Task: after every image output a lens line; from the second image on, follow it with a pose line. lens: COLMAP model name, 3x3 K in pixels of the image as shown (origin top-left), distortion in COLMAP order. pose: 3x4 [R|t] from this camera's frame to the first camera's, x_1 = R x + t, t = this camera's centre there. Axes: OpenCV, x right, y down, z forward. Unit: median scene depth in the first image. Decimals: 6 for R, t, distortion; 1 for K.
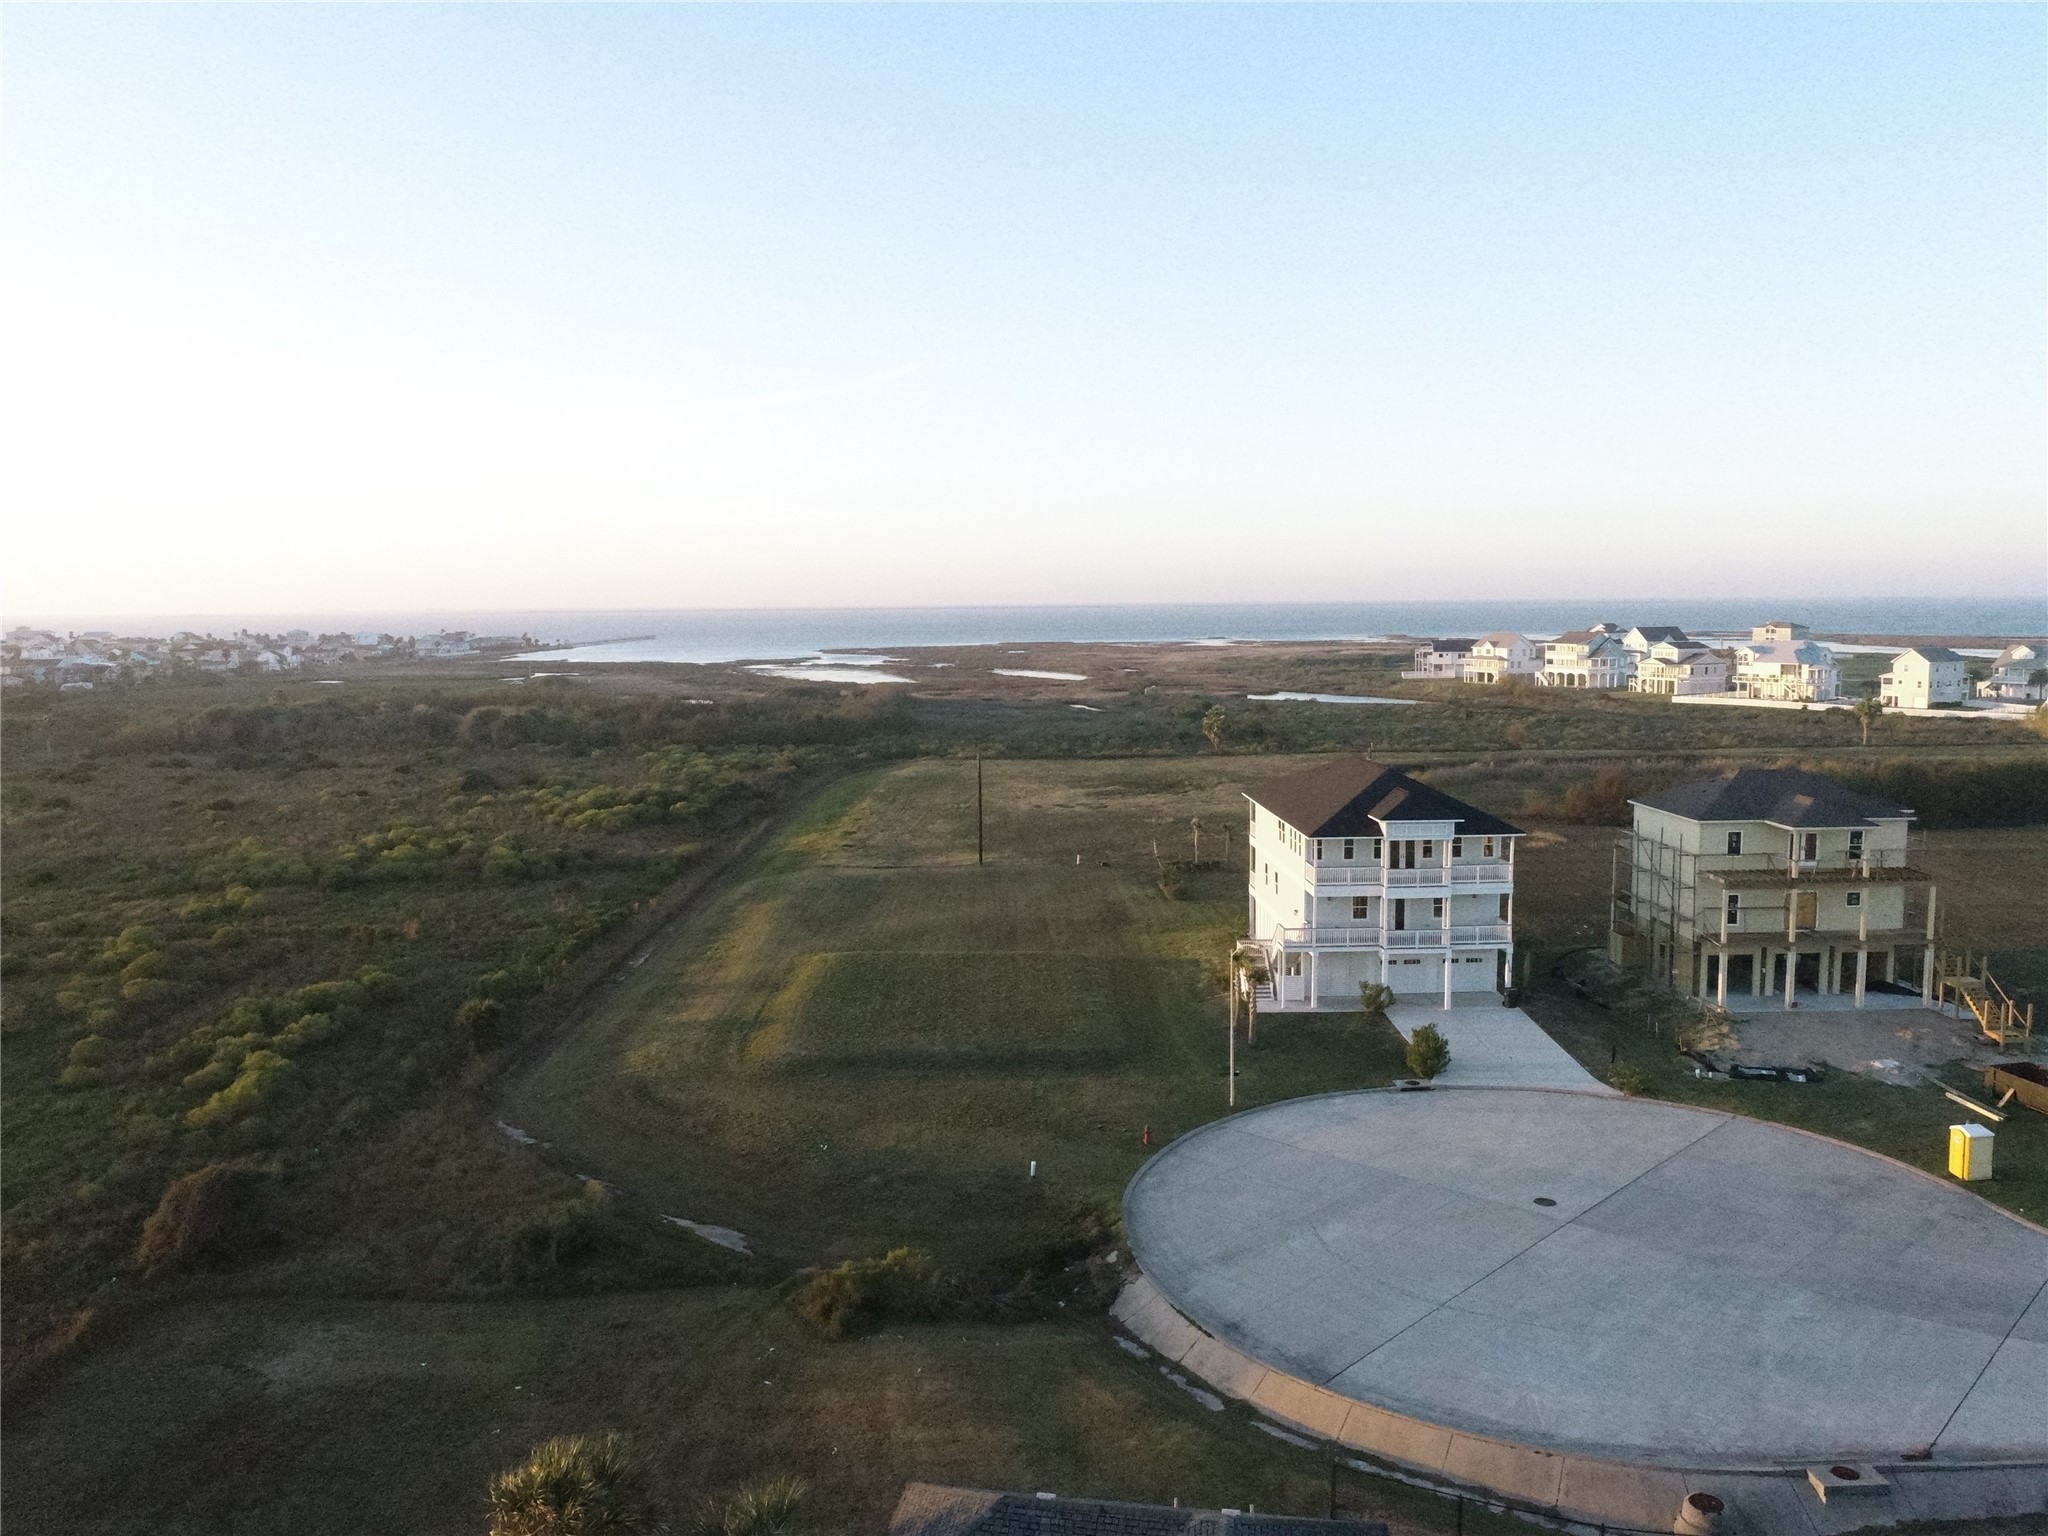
lens RADIAL K [[1563.9, 0, 1024.0], [0, 1563.9, 768.0], [0, 0, 1]] dist [-0.007675, 0.005628]
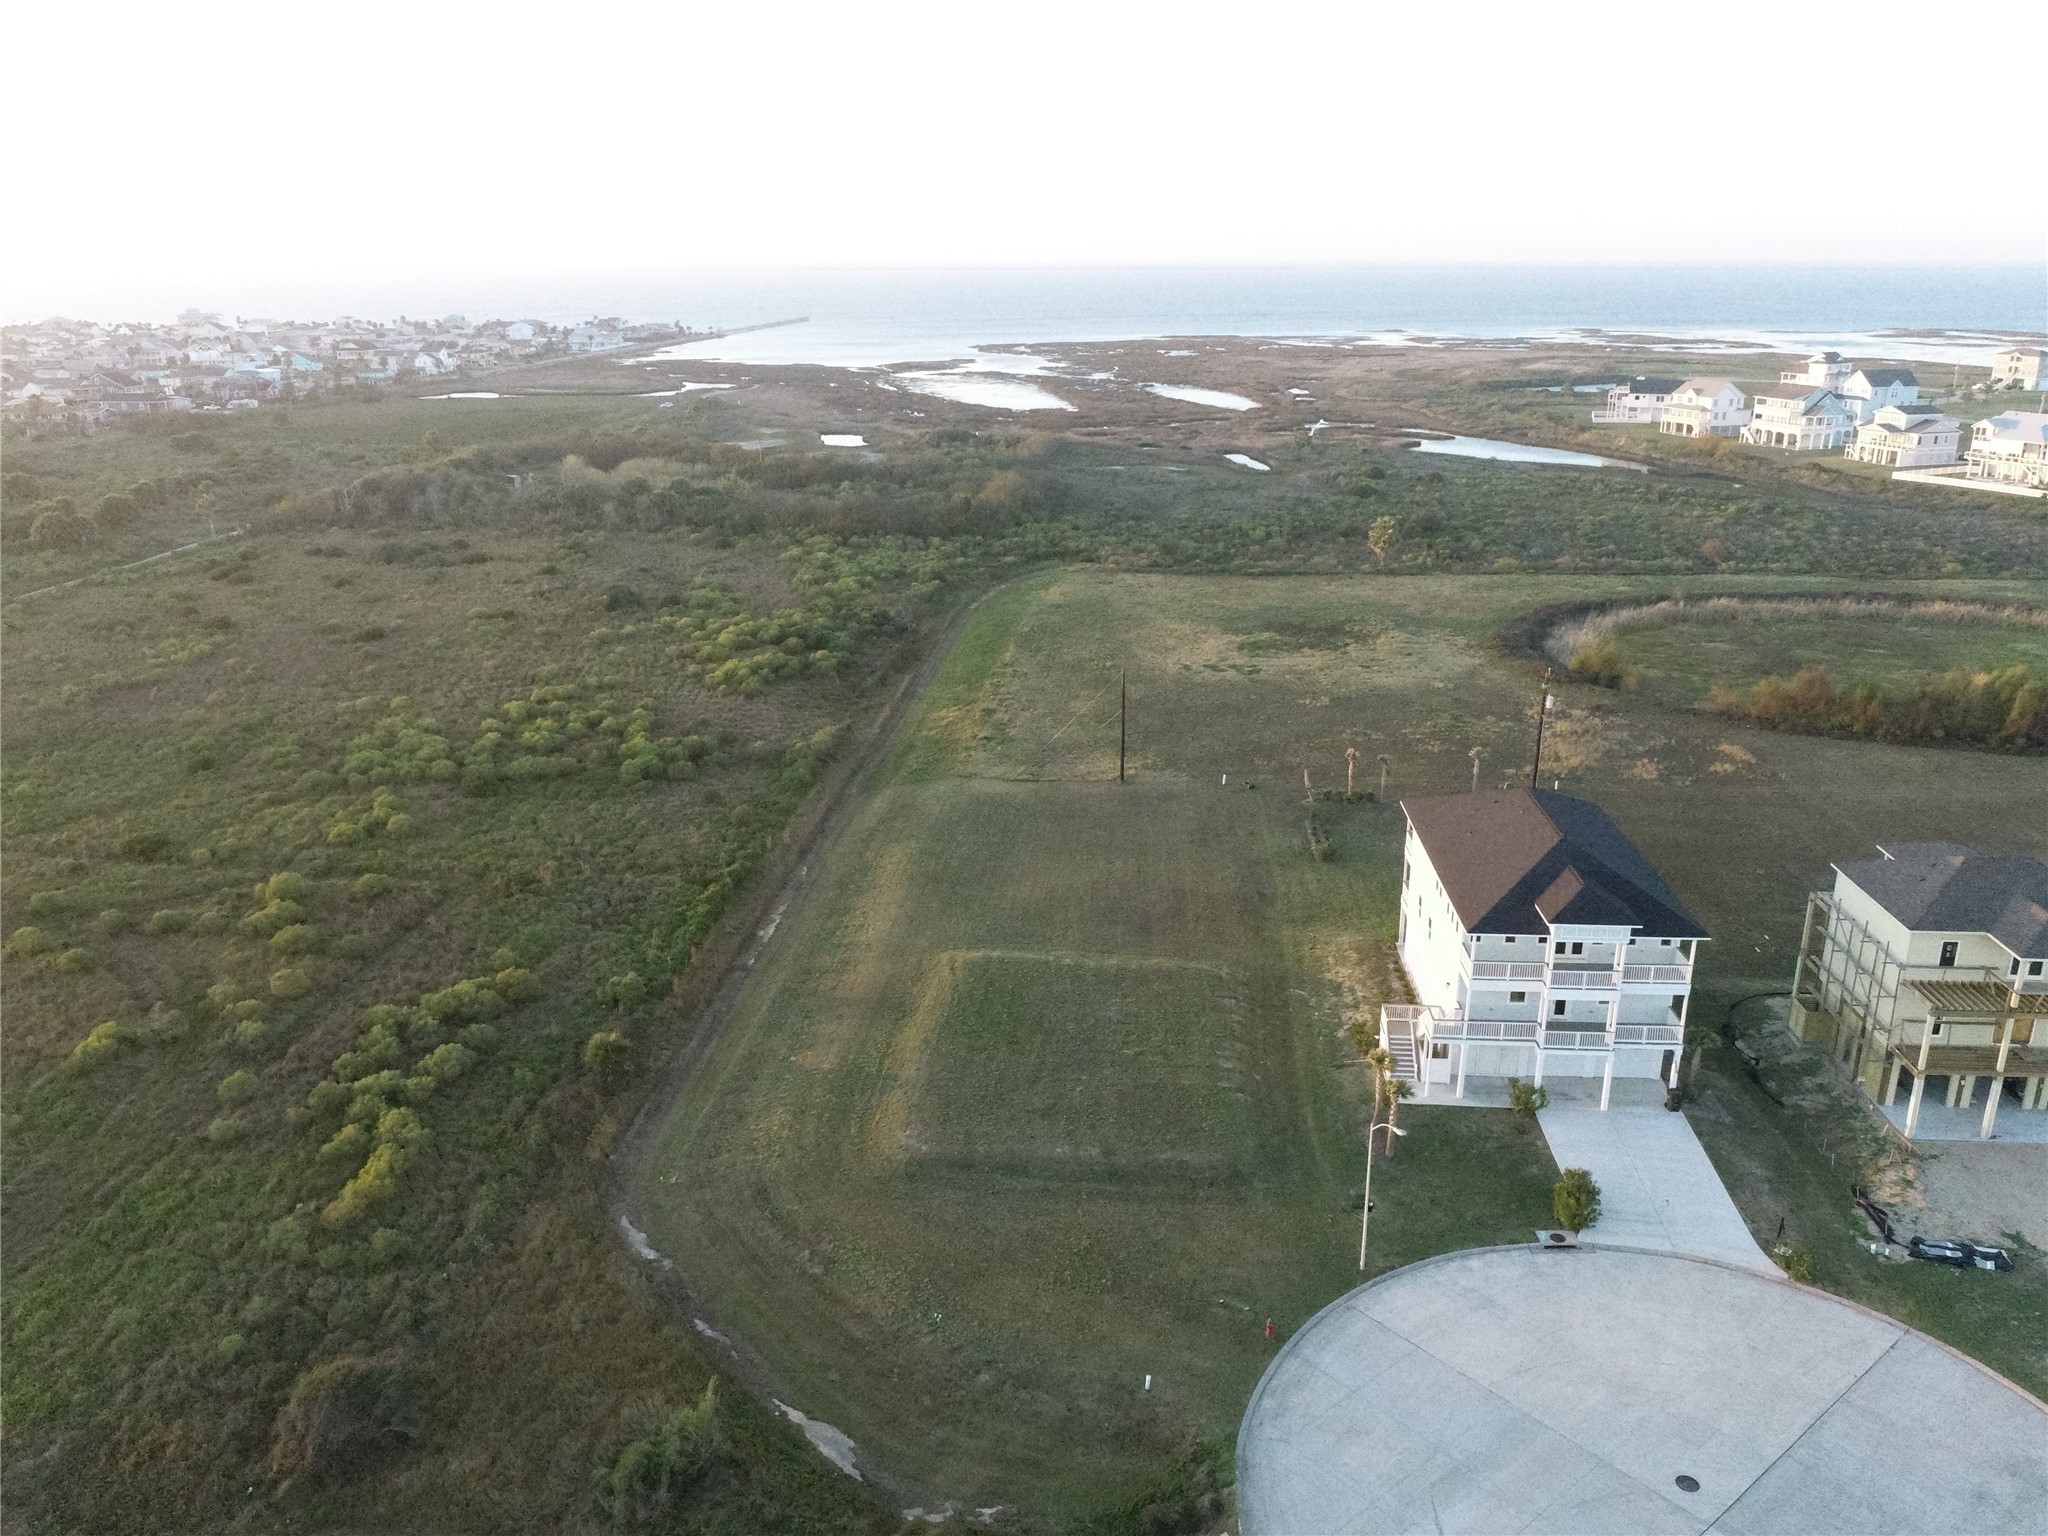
lens RADIAL K [[1563.9, 0, 1024.0], [0, 1563.9, 768.0], [0, 0, 1]] dist [-0.007675, 0.005628]
pose [[0.994793, 0.040294, -0.093609, 0.002359], [-0.019779, 0.977389, 0.210522, -0.162355], [0.099975, -0.207574, 0.973097, 0.062980]]
